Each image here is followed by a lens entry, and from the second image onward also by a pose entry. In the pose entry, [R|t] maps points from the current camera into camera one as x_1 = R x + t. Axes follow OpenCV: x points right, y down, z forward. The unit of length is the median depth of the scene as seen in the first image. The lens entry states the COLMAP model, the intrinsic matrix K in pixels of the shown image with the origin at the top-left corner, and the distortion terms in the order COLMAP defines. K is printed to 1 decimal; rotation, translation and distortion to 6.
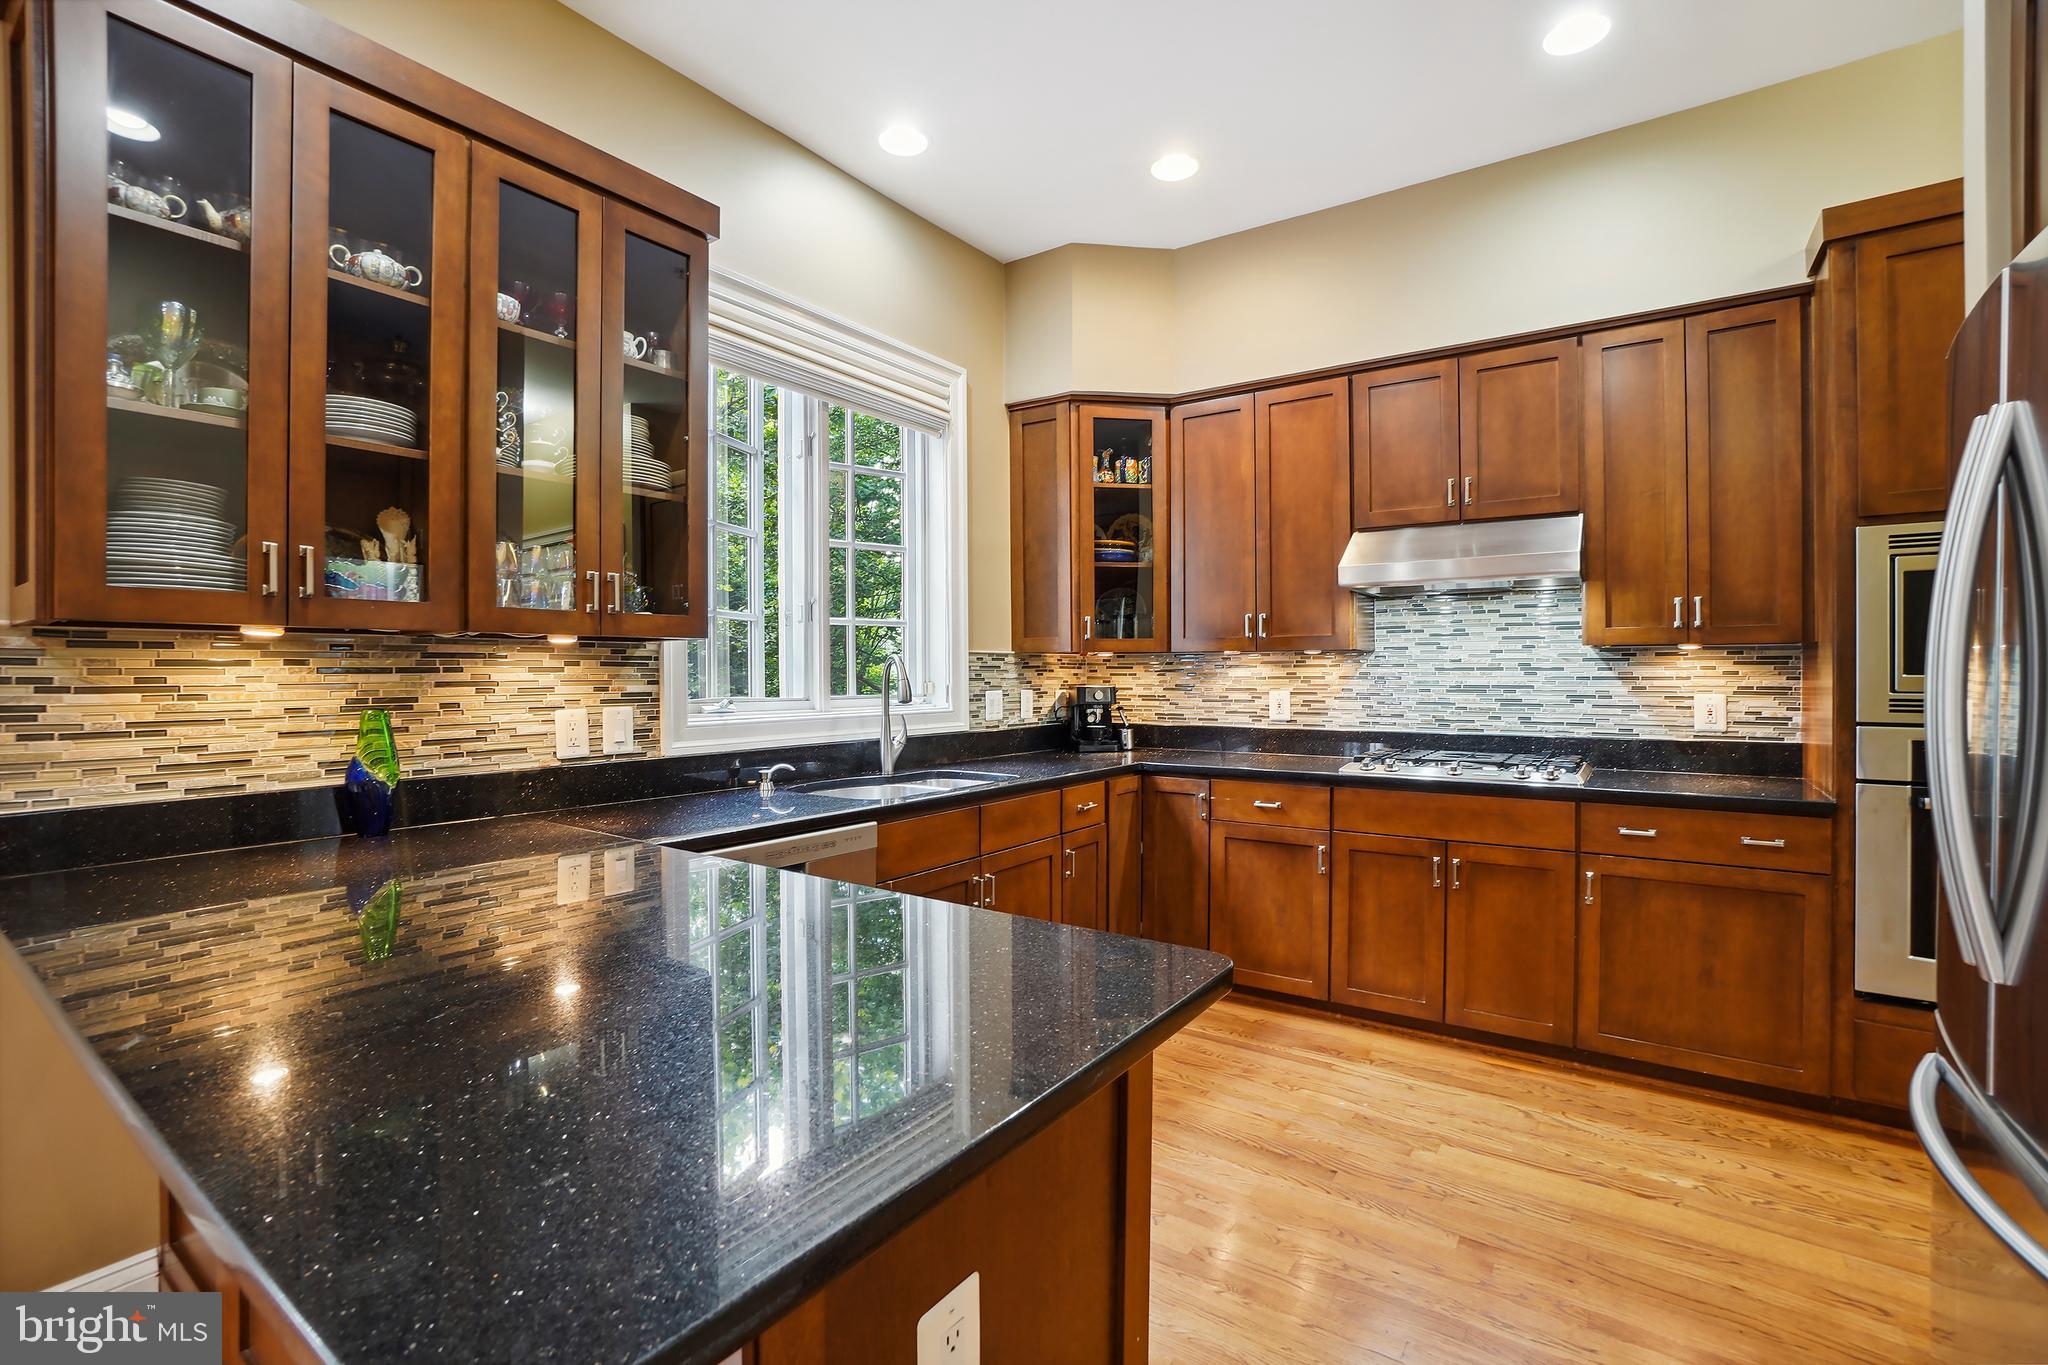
lens RADIAL K [[904.1, 0, 1024.0], [0, 904.1, 682.5], [0, 0, 1]] dist [-0.030611, 0.000205]
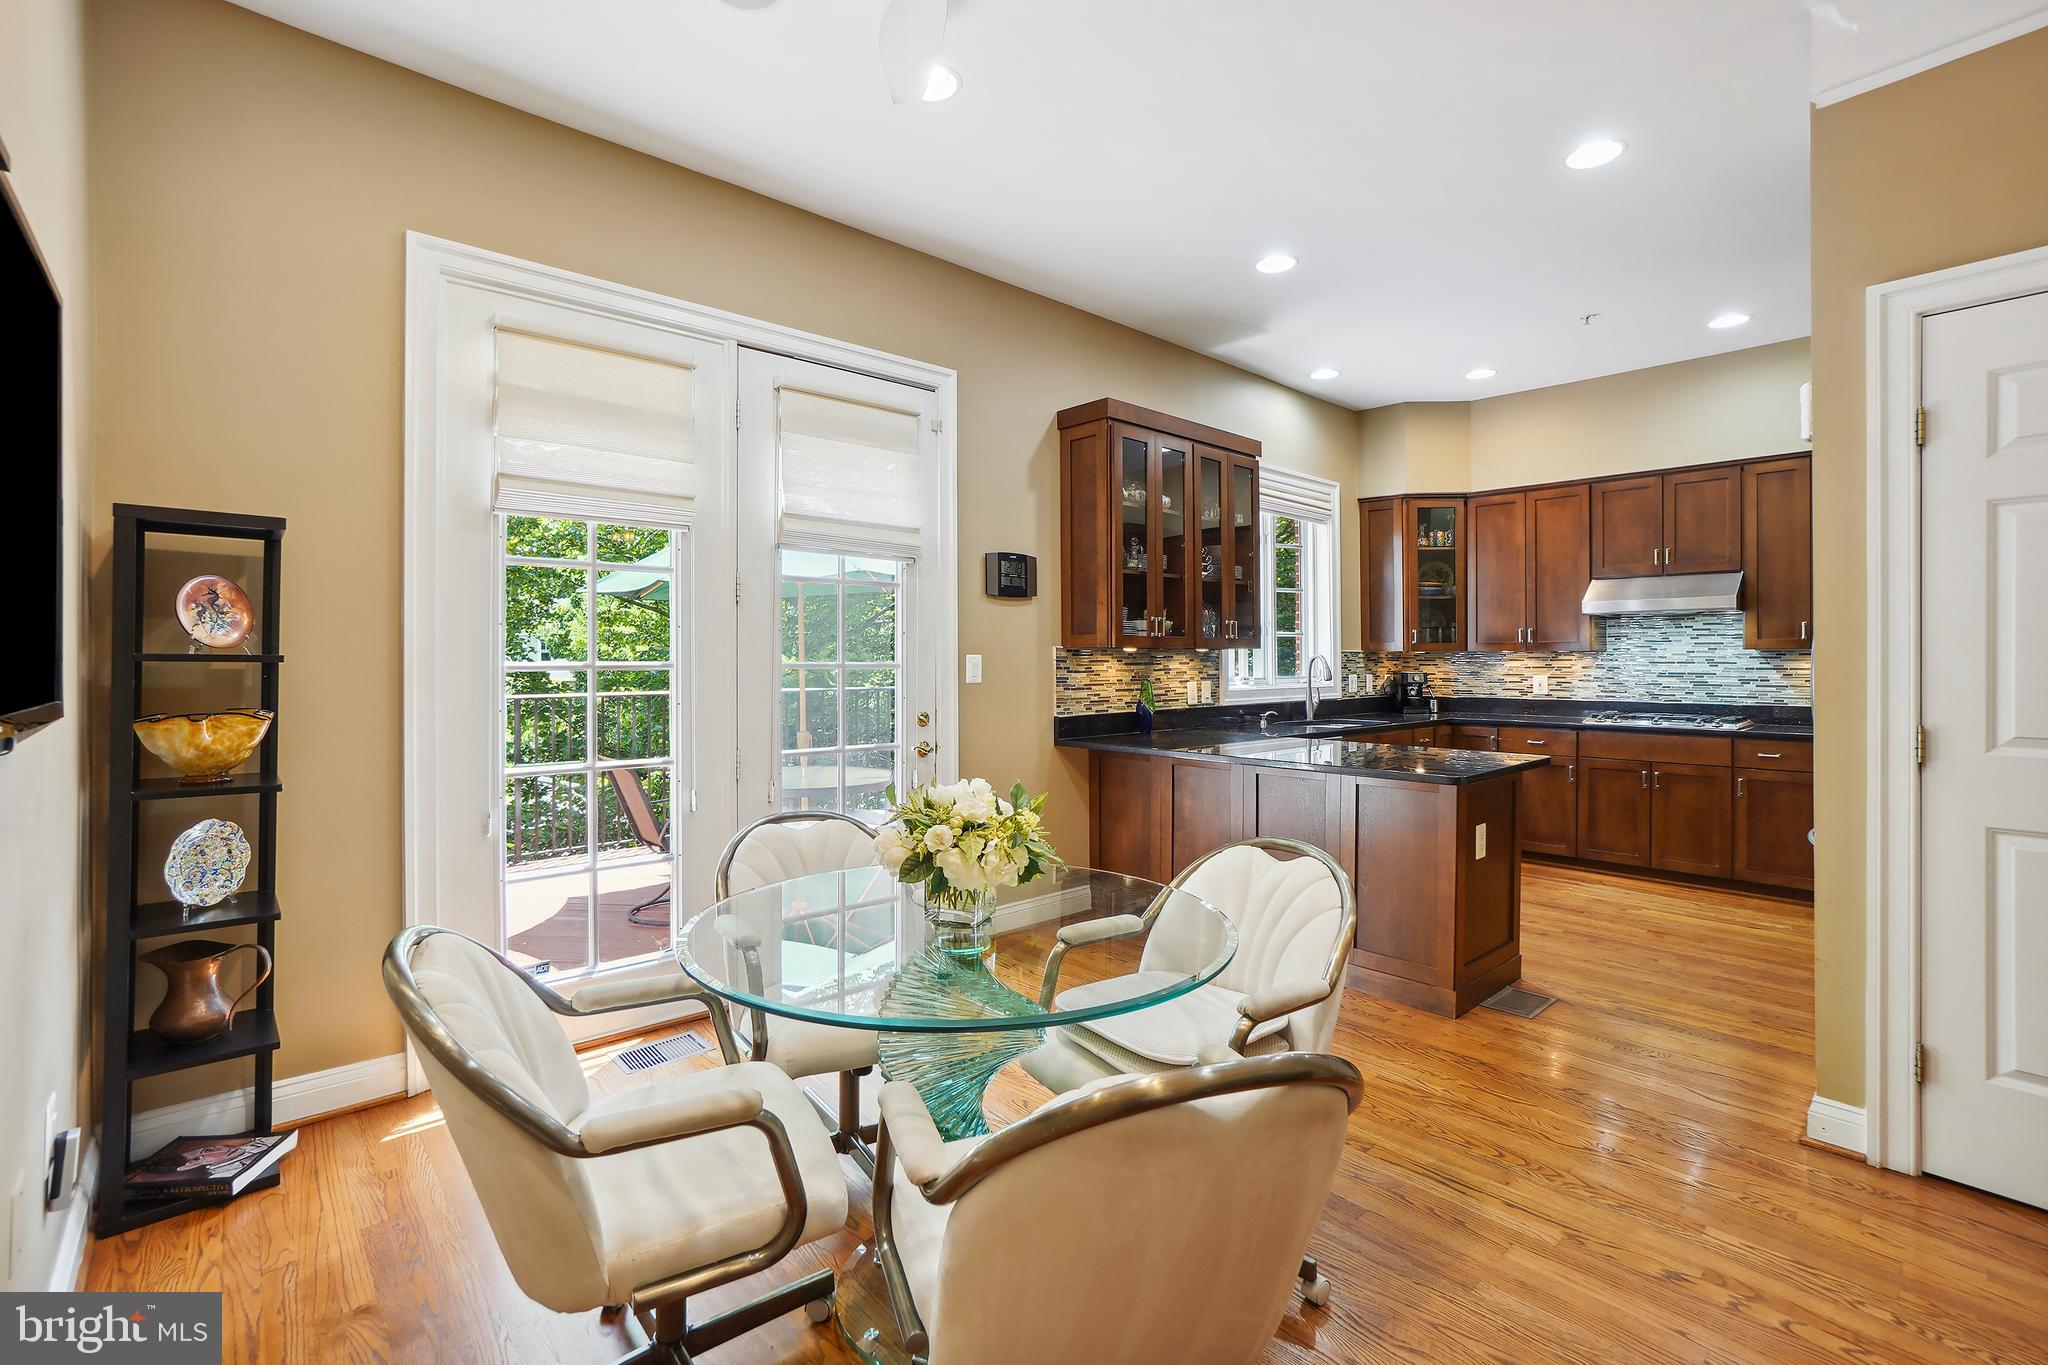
lens RADIAL K [[888.1, 0, 1059.1], [0, 888.1, 664.2], [0, 0, 1]] dist [0.000787, 0.000285]
pose [[0.982042, 0.002730, -0.188642, -0.296183], [-0.003673, 0.999982, -0.004648, -0.000816], [0.188626, 0.005257, 0.982035, -0.811620]]
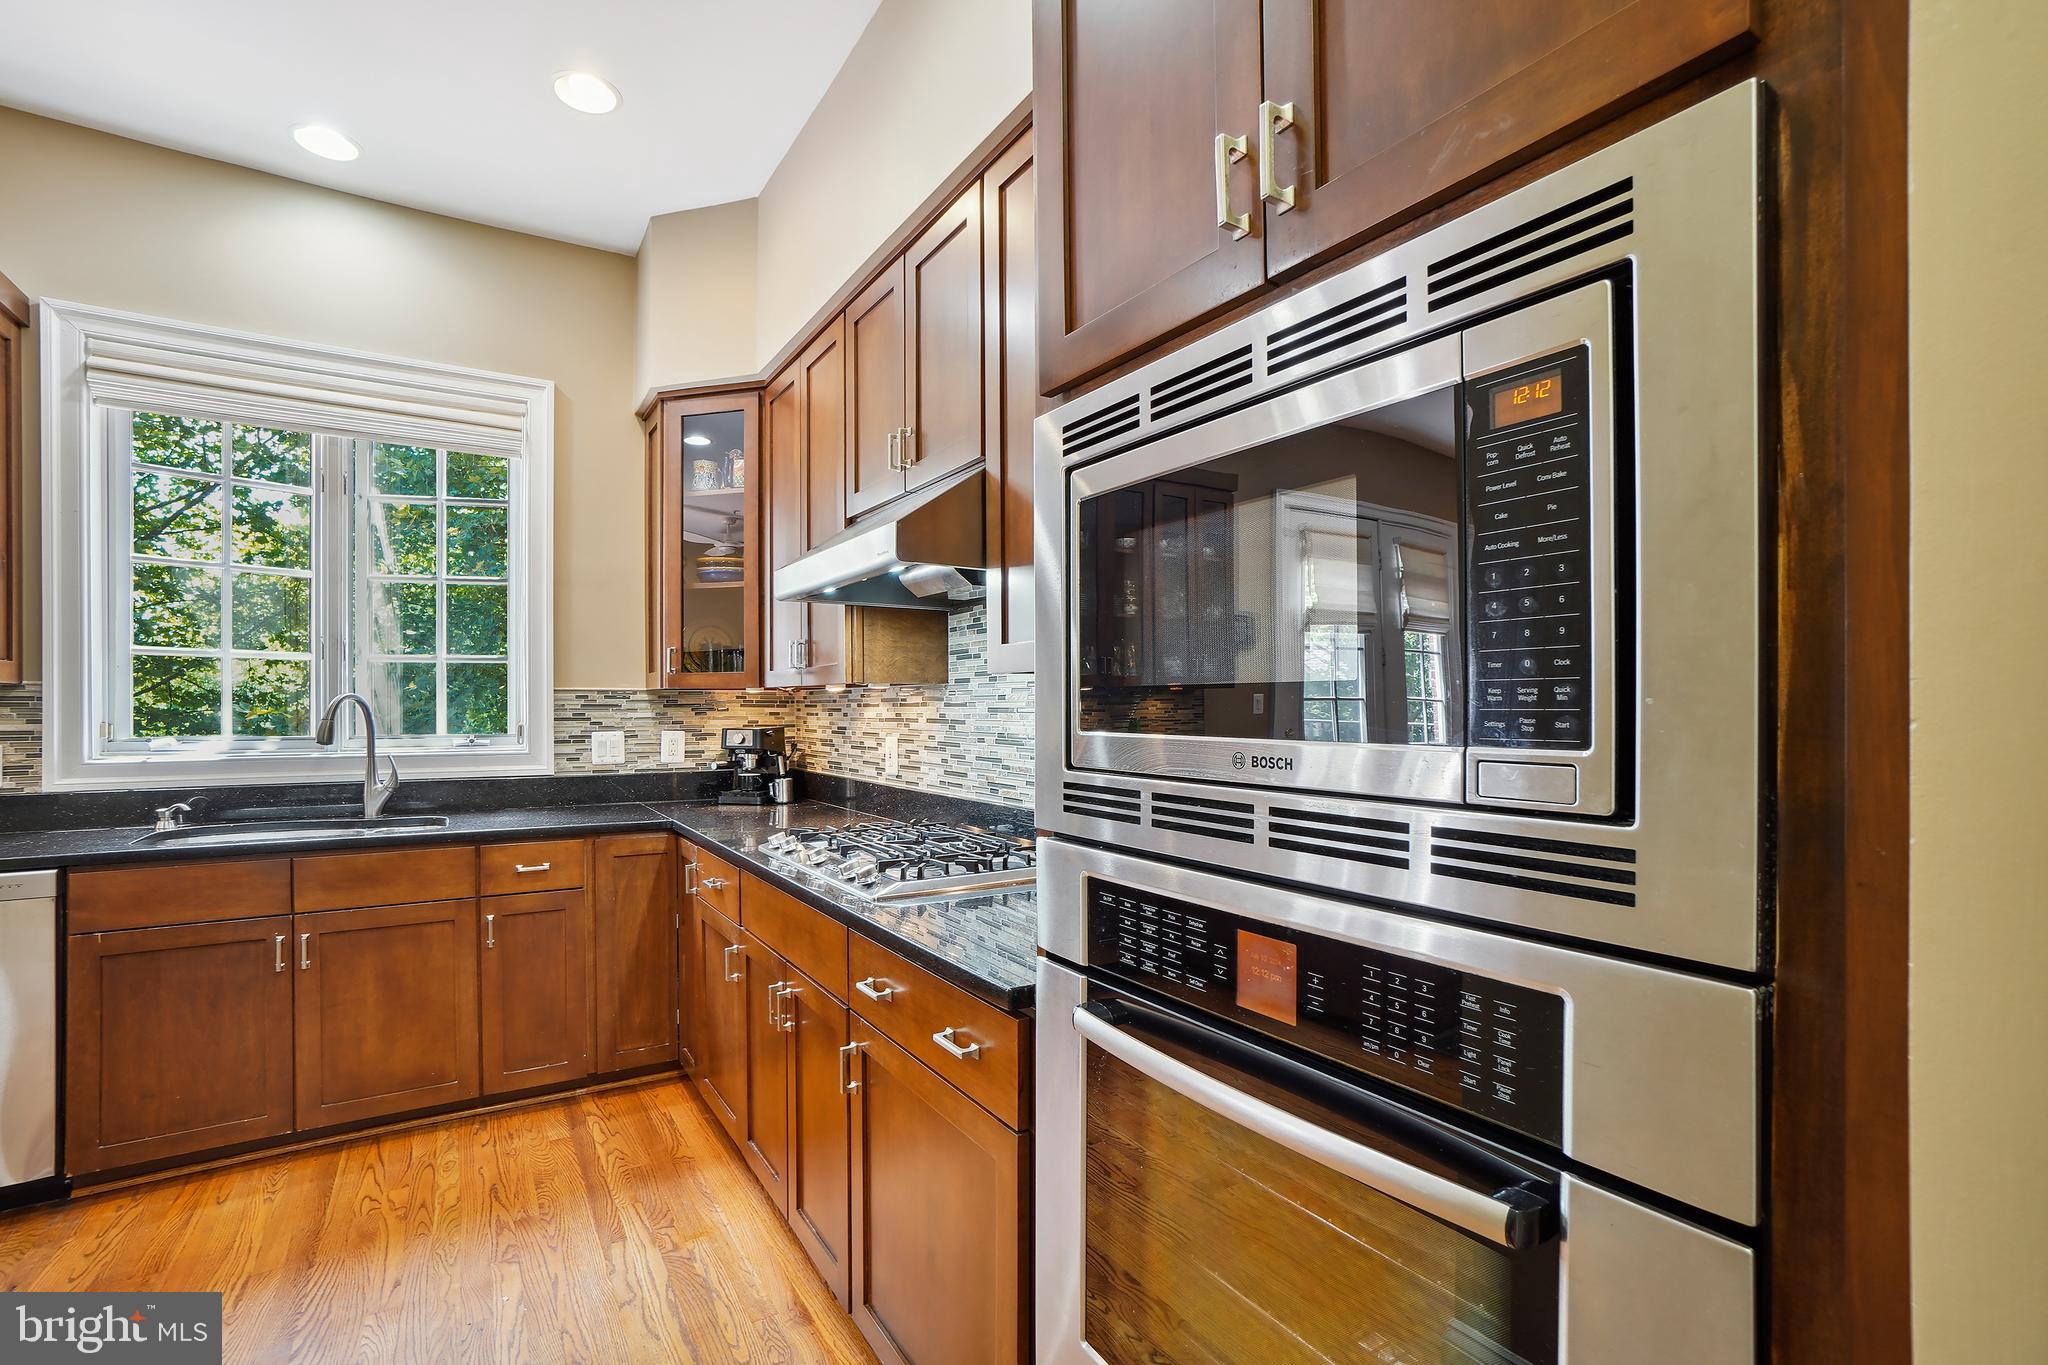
lens RADIAL K [[890.0, 0, 1018.1], [0, 890.0, 713.5], [0, 0, 1]] dist [-0.046475, 0.009851]
pose [[0.929643, 0.005573, -0.368419, 0.784192], [-0.007183, 0.999970, -0.002999, -0.011010], [0.368391, 0.005434, 0.929655, 0.386838]]
